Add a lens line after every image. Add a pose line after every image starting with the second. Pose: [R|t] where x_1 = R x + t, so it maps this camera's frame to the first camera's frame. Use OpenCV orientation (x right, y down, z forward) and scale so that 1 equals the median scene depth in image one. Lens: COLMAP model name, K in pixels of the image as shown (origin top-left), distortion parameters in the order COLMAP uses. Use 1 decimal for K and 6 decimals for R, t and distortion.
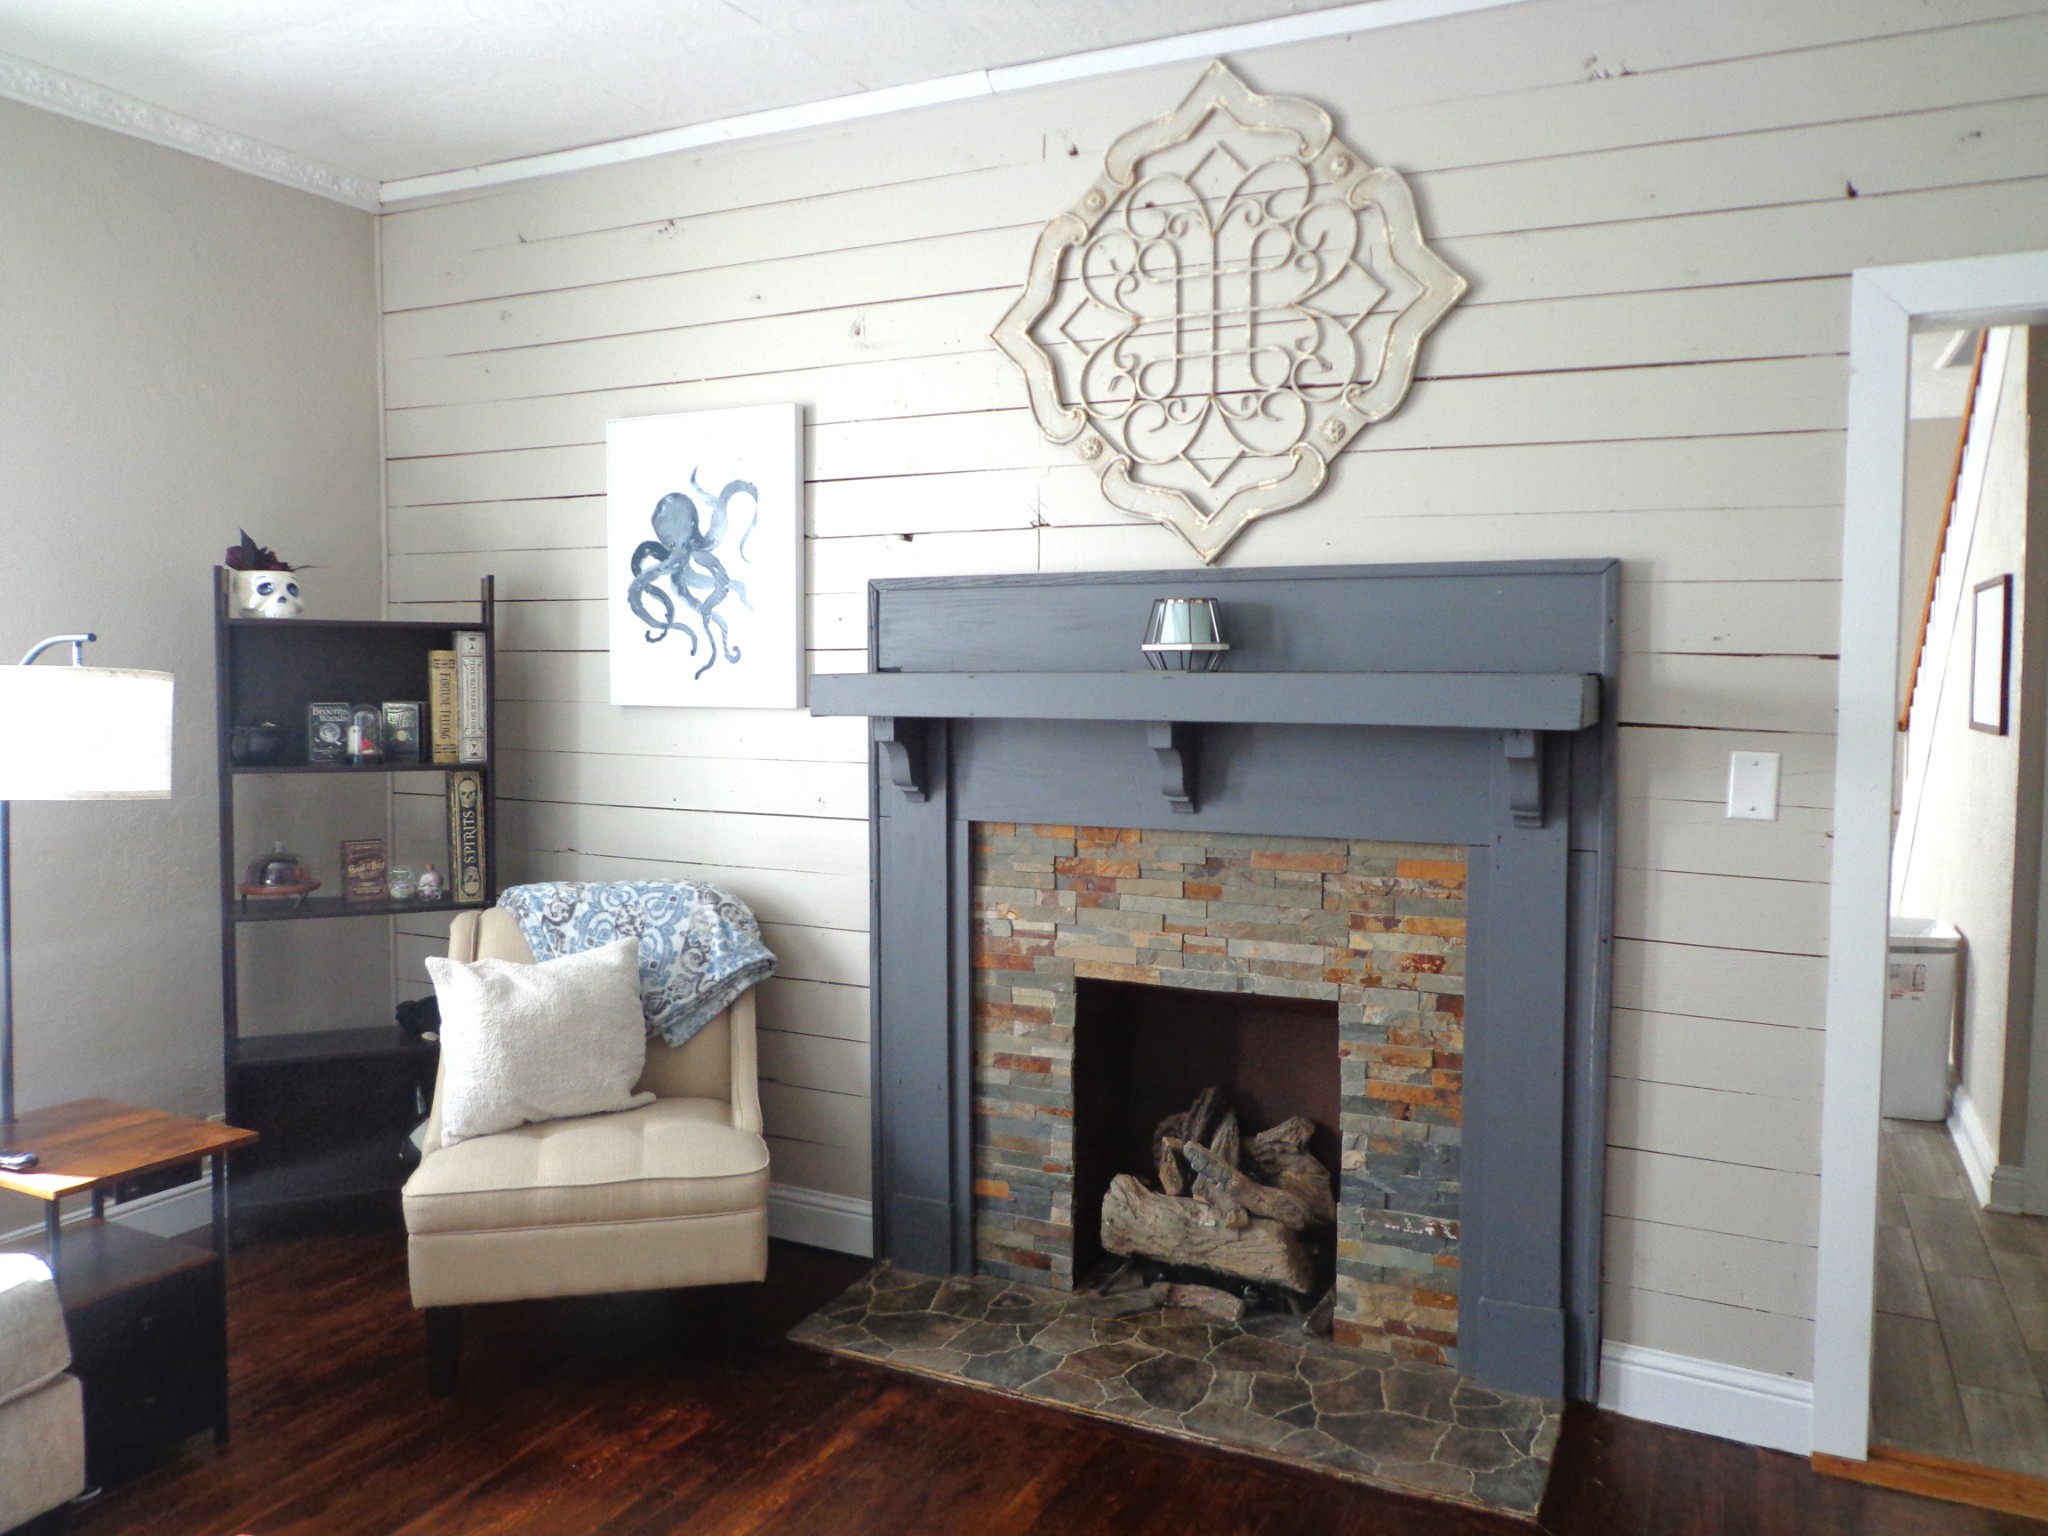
lens RADIAL K [[1497.5, 0, 1029.8], [0, 1497.5, 777.0], [0, 0, 1]] dist [-0.004943, -0.004619]
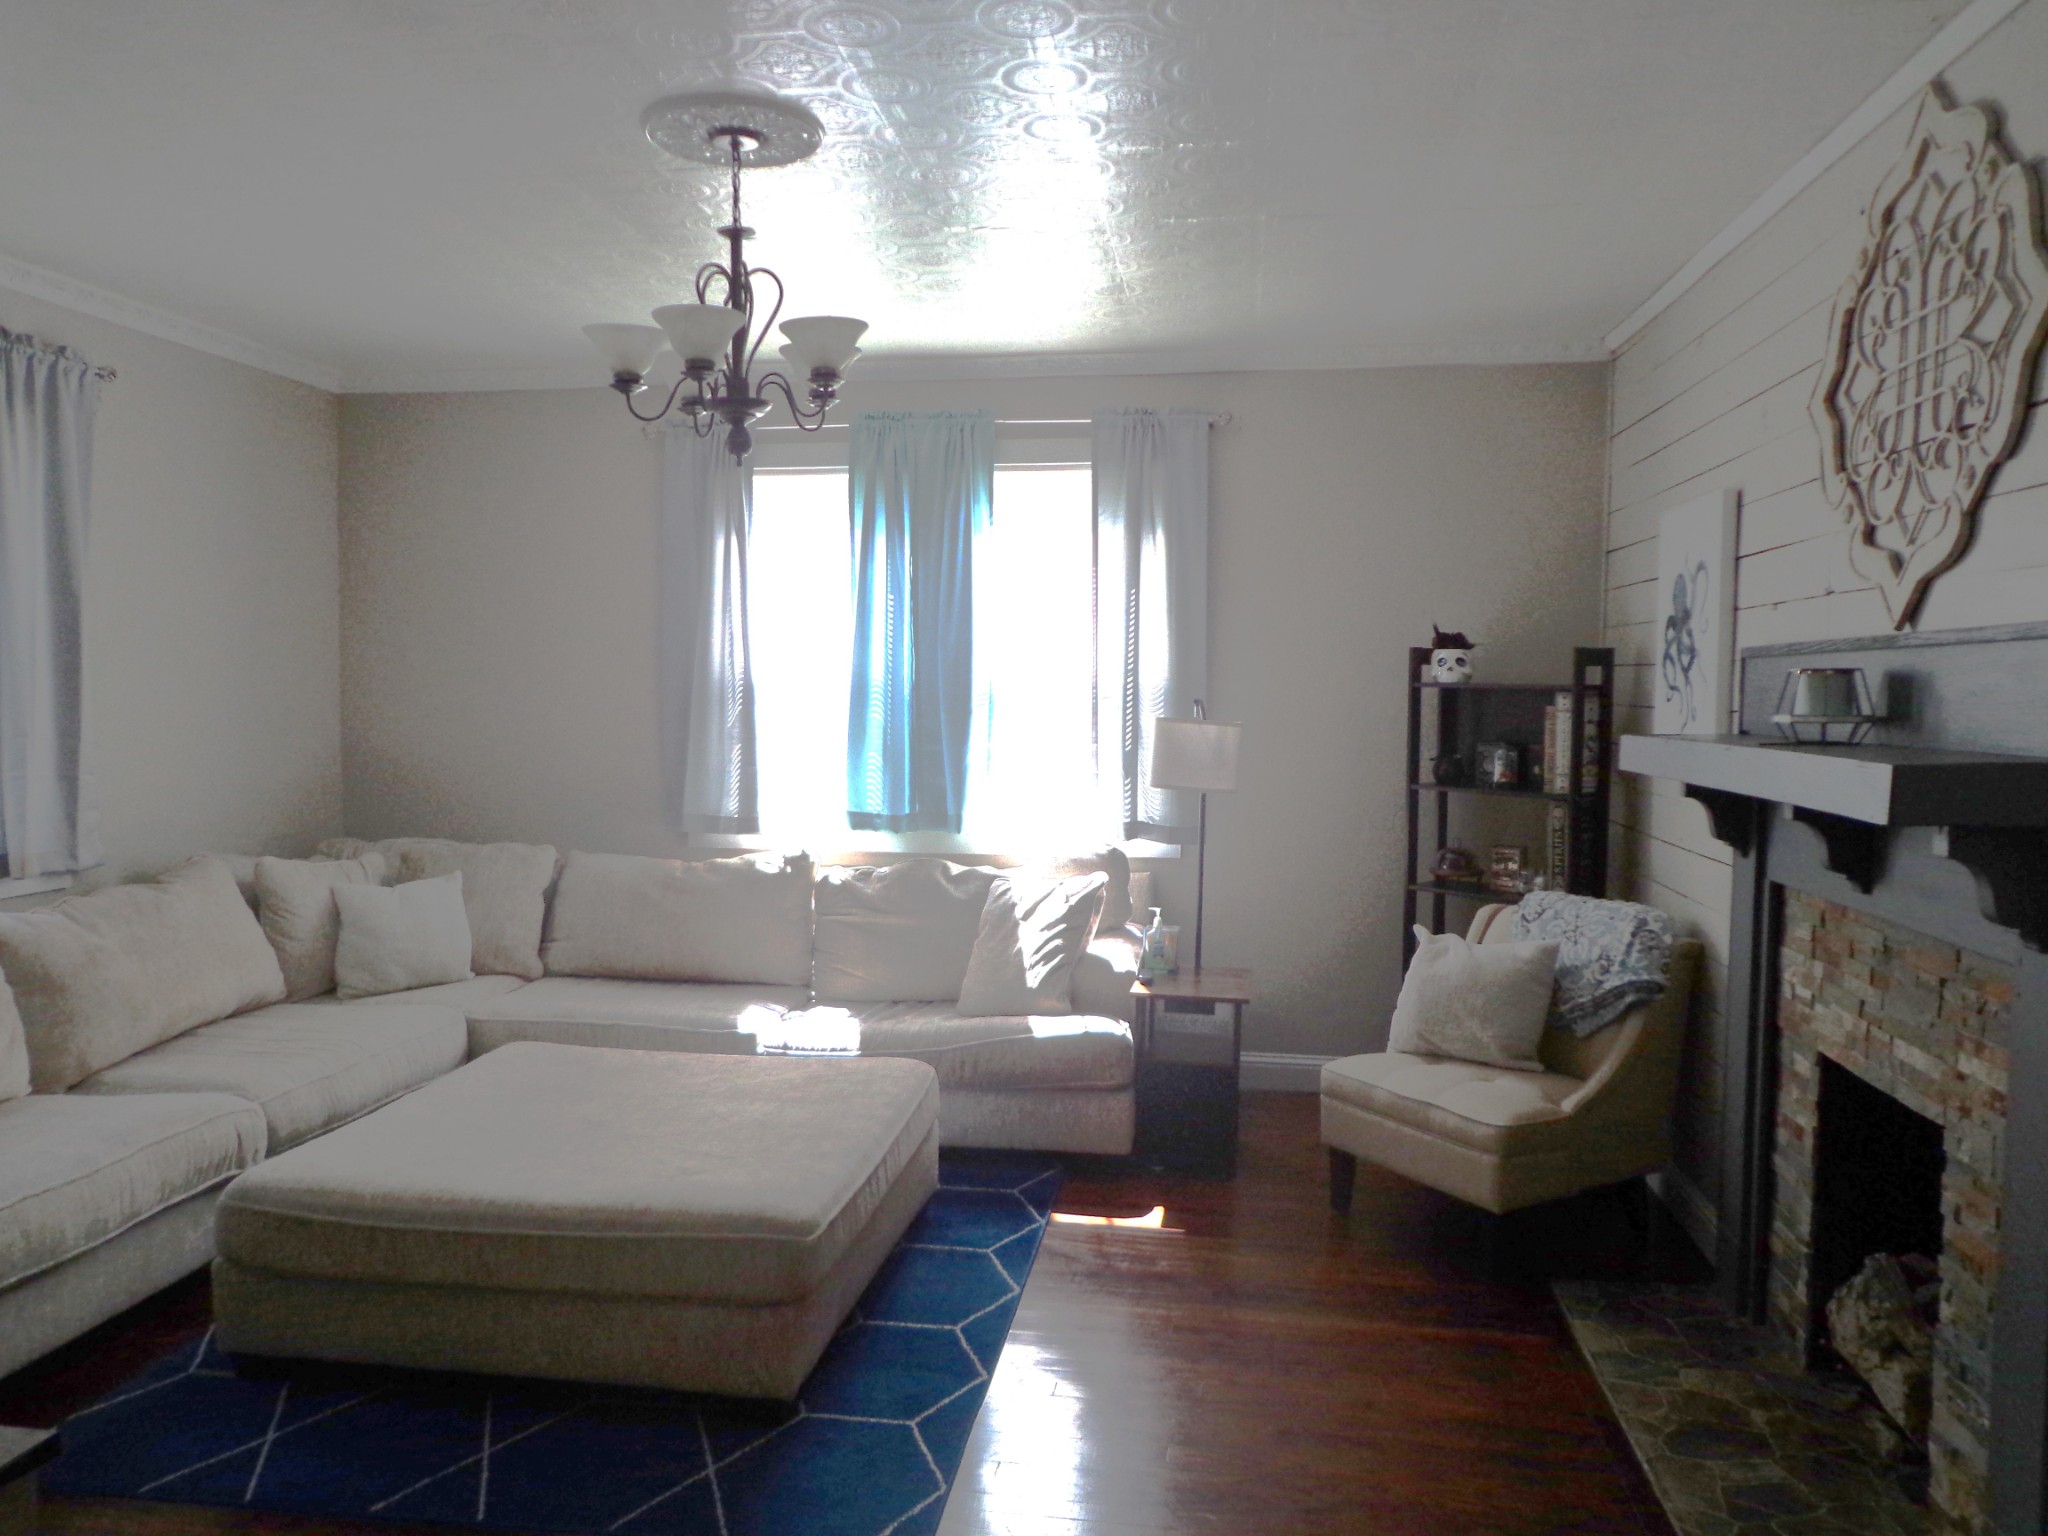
lens RADIAL K [[1497.5, 0, 1029.8], [0, 1497.5, 777.0], [0, 0, 1]] dist [-0.004943, -0.004619]
pose [[0.308567, 0.057935, -0.949437, 0.841664], [-0.073956, 0.996583, 0.036776, -0.045321], [0.948323, 0.058869, 0.311797, 0.206535]]
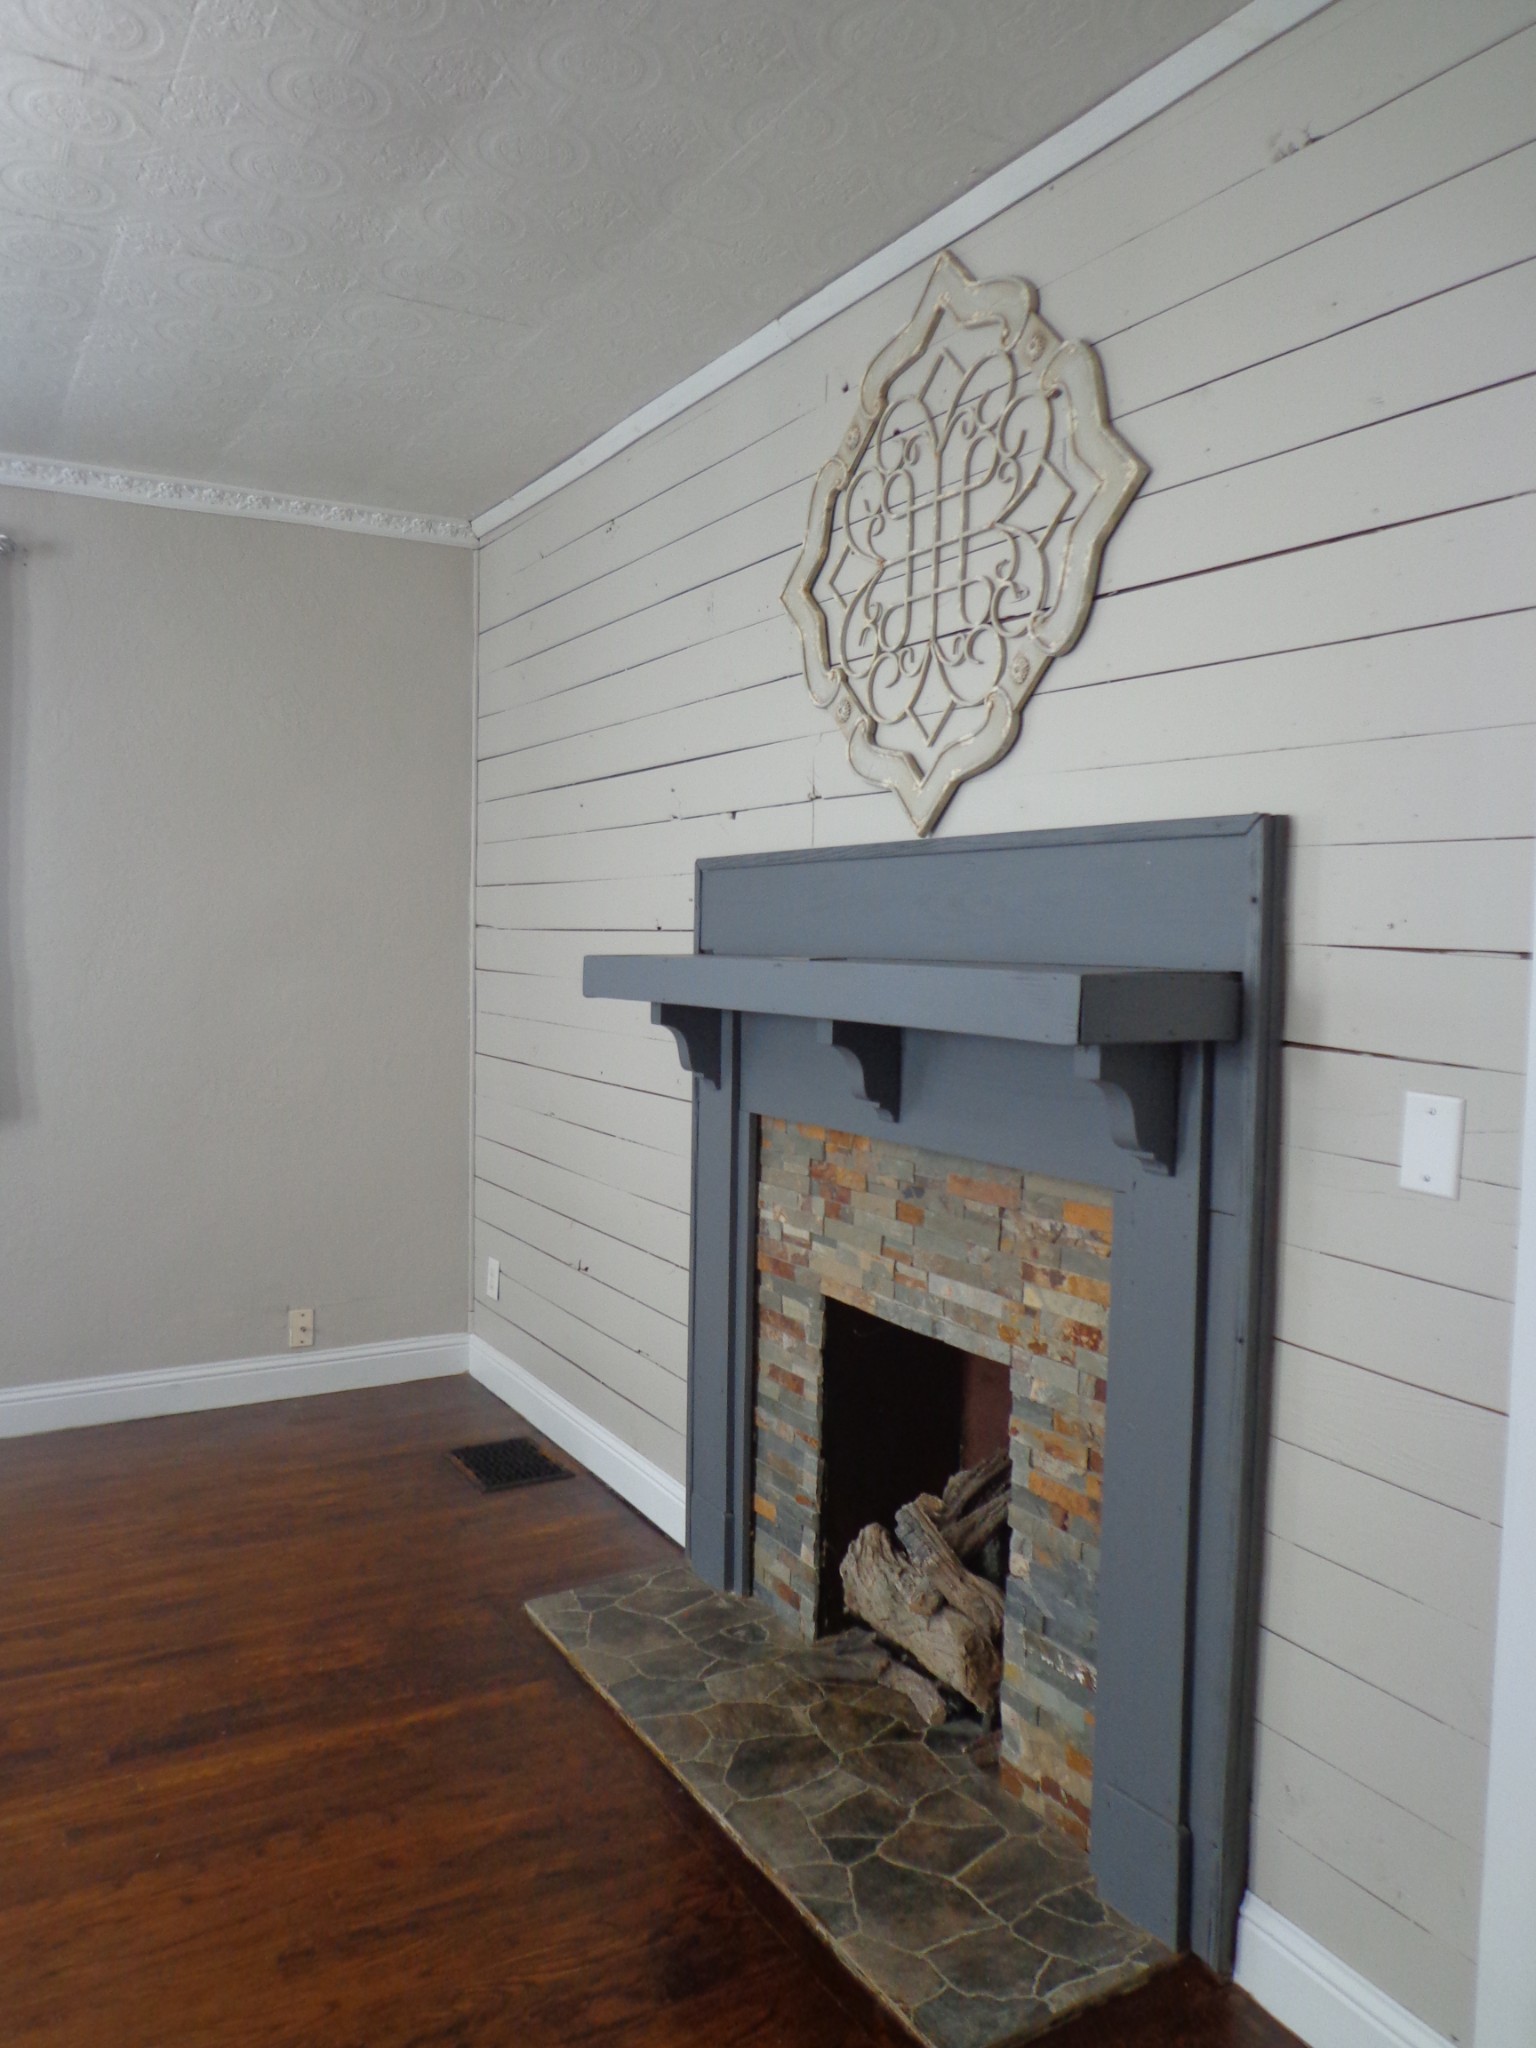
lens RADIAL K [[1497.5, 0, 768.0], [0, 1497.5, 1024.0], [0, 0, 1]] dist [-0.004943, -0.004619]
pose [[0.829856, 0.043345, -0.556292, 0.533065], [-0.054503, 0.998507, -0.003504, -0.025926], [0.555309, 0.033227, 0.830980, 0.237772]]
